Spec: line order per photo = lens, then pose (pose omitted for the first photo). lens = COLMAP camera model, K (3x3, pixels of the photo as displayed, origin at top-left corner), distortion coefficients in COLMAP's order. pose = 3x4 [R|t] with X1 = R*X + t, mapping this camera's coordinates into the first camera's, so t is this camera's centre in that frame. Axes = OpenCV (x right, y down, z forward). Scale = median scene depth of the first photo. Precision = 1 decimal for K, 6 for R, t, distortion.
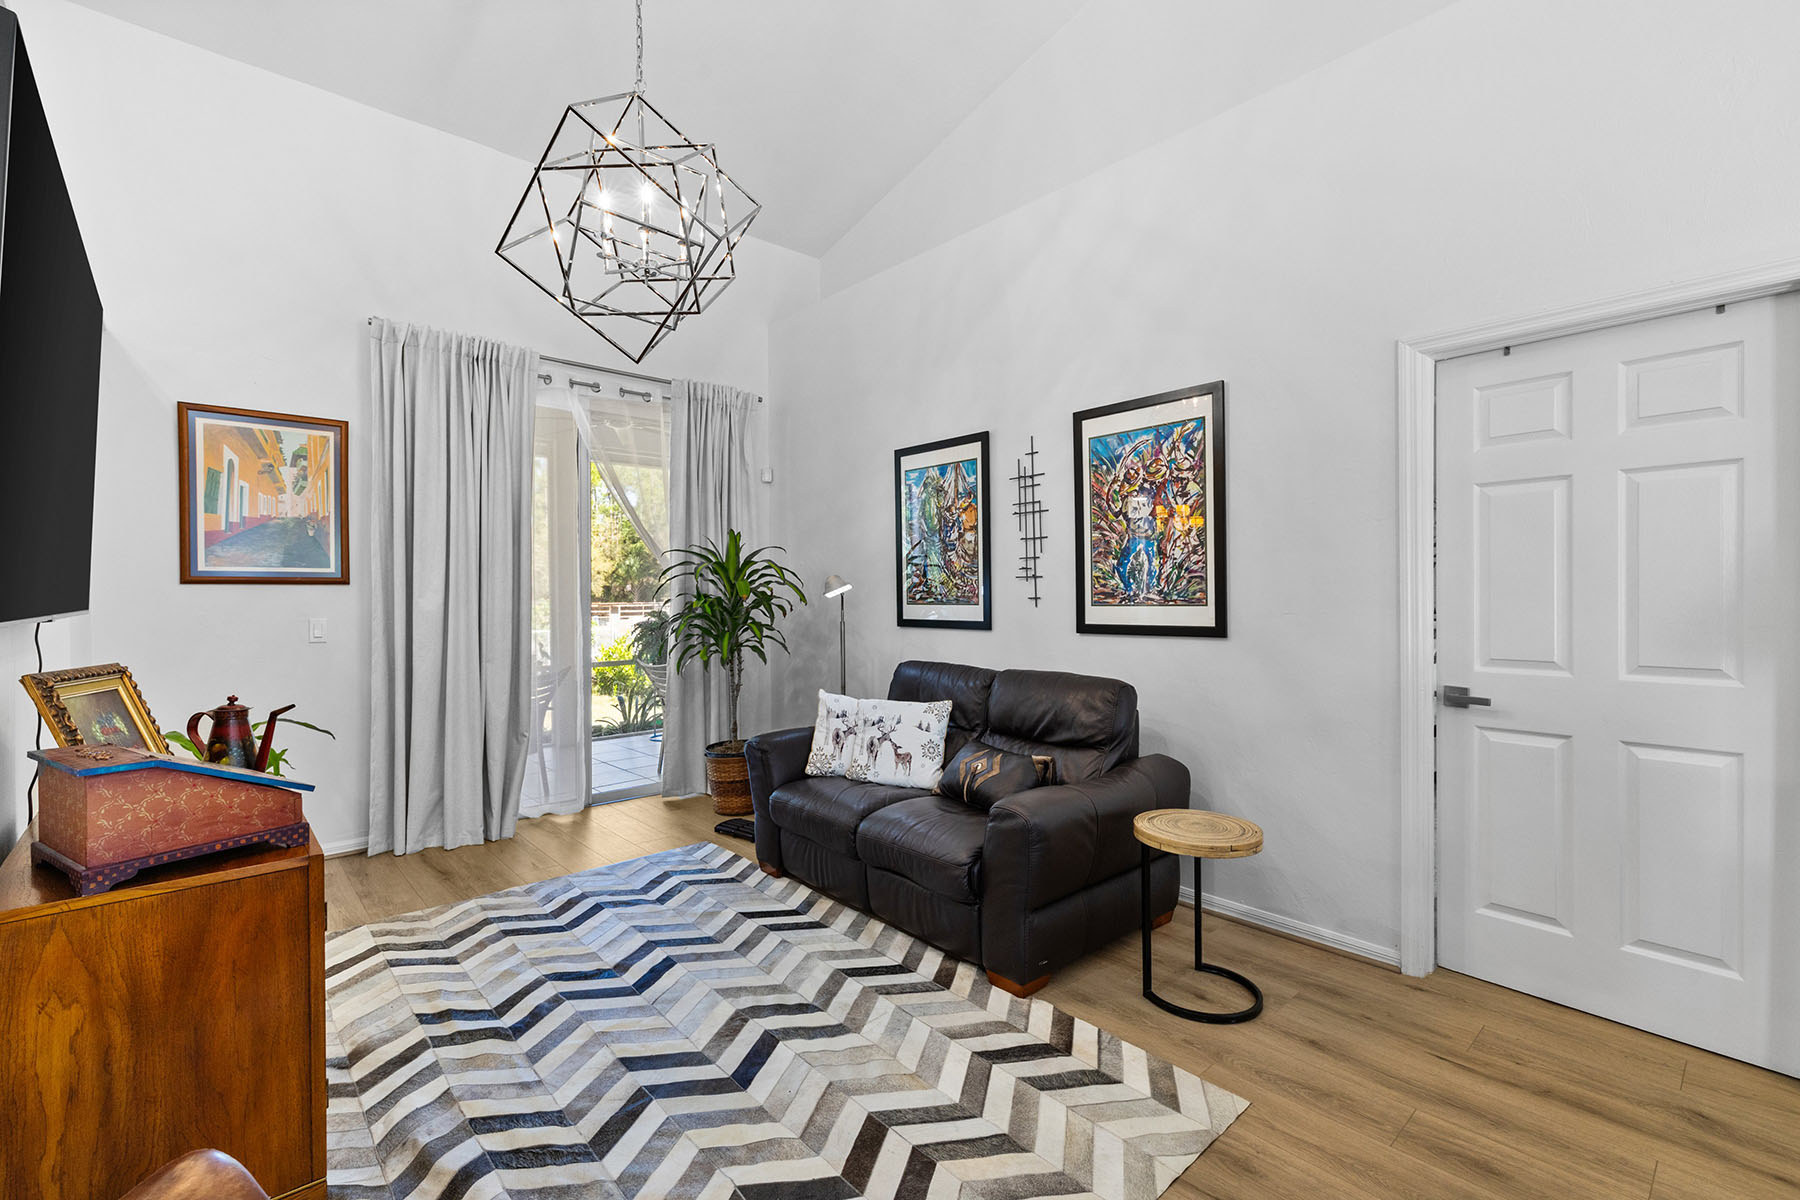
lens RADIAL K [[777.8, 0, 882.6], [0, 777.8, 607.6], [0, 0, 1]] dist [0.000090, 0.001415]
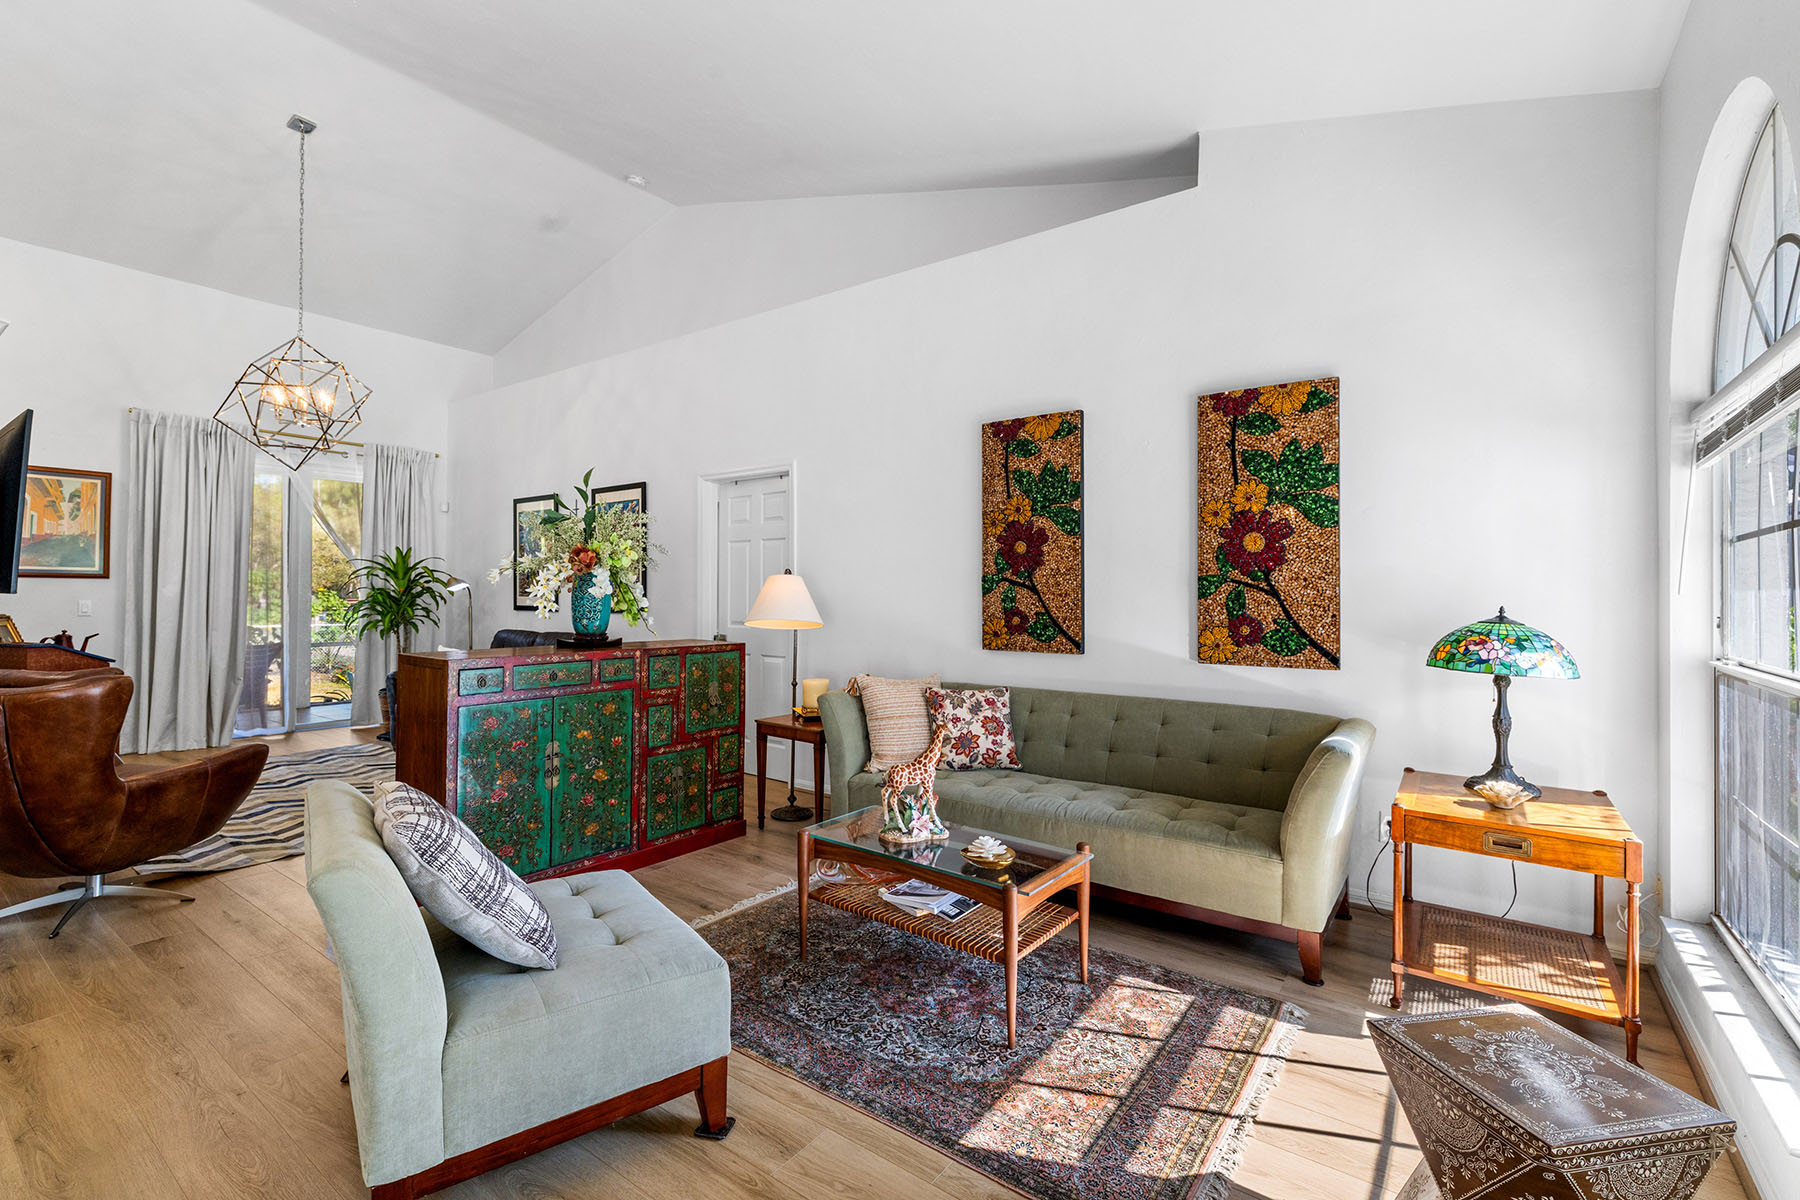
lens RADIAL K [[789.5, 0, 883.7], [0, 789.5, 589.2], [0, 0, 1]] dist [-0.000199, 0.000730]
pose [[0.978087, 0.012304, 0.207832, 0.586503], [-0.007369, 0.999673, -0.024502, 0.021861], [-0.208066, 0.022434, 0.977858, -1.015752]]
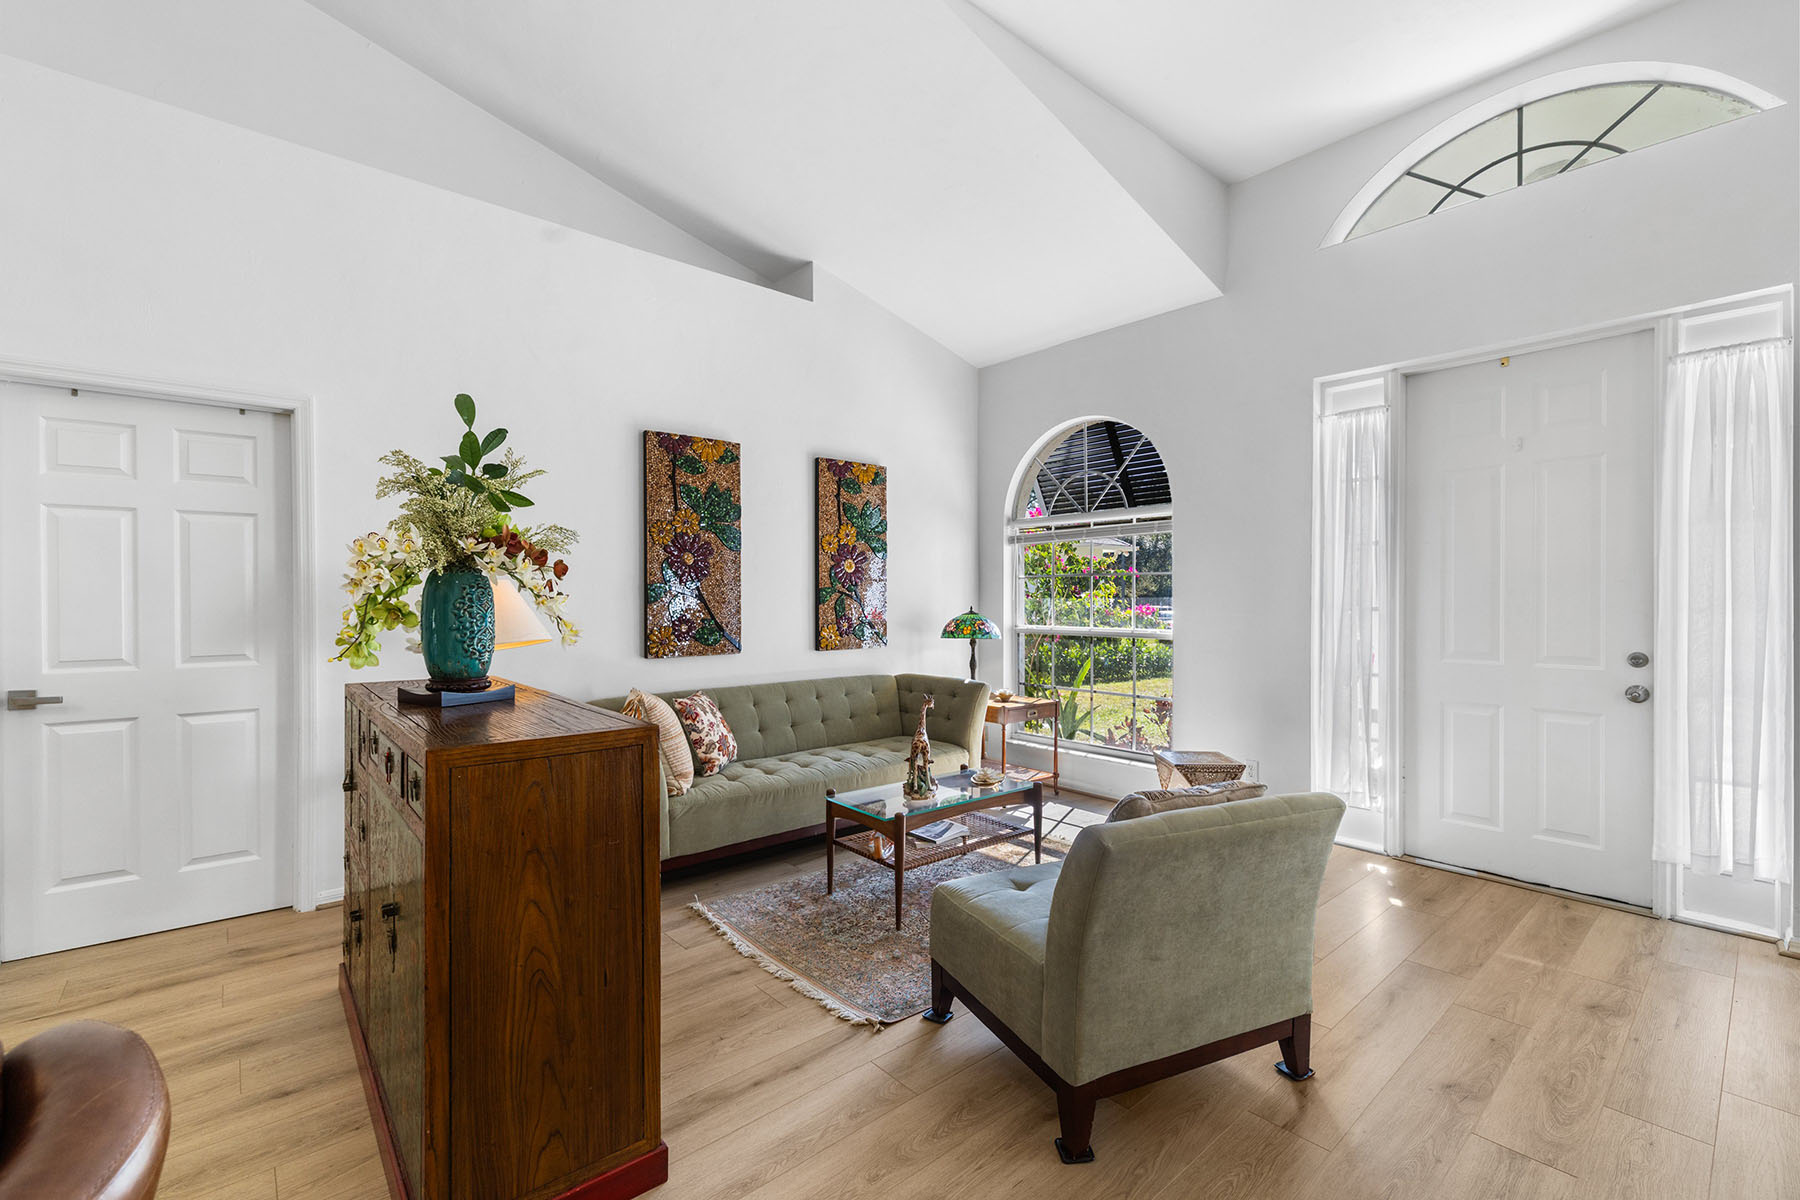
lens RADIAL K [[777.8, 0, 919.7], [0, 777.8, 595.1], [0, 0, 1]] dist [0.000090, 0.001415]
pose [[-0.012597, 0.004976, 0.999908, -0.282844], [0.016239, 0.999857, -0.004771, -0.003401], [-0.999789, 0.016177, -0.012676, -0.177827]]
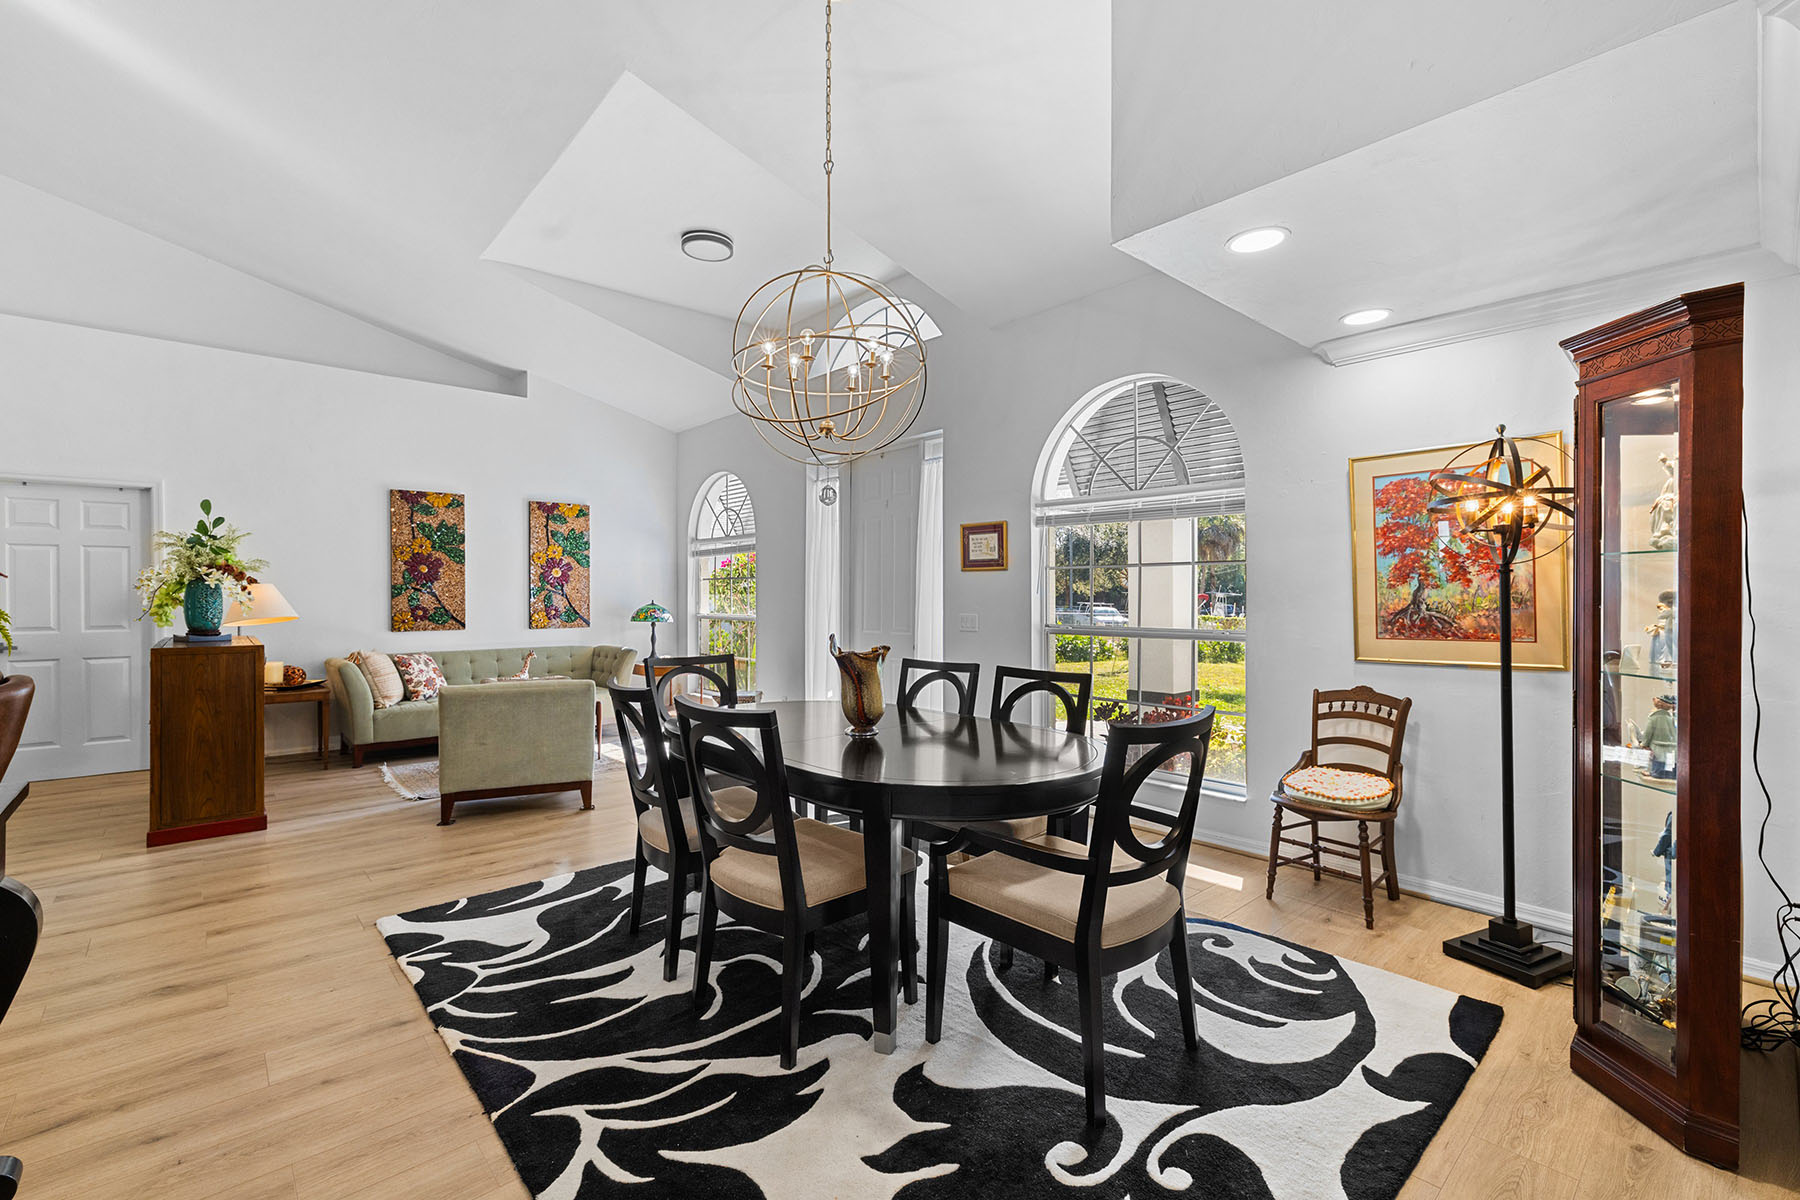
lens RADIAL K [[777.8, 0, 912.8], [0, 777.8, 590.6], [0, 0, 1]] dist [0.000090, 0.001415]
pose [[-0.031441, 0.005841, 0.999489, -1.108878], [0.016233, 0.999854, -0.005333, 0.012963], [-0.999374, 0.016057, -0.031531, -1.072905]]
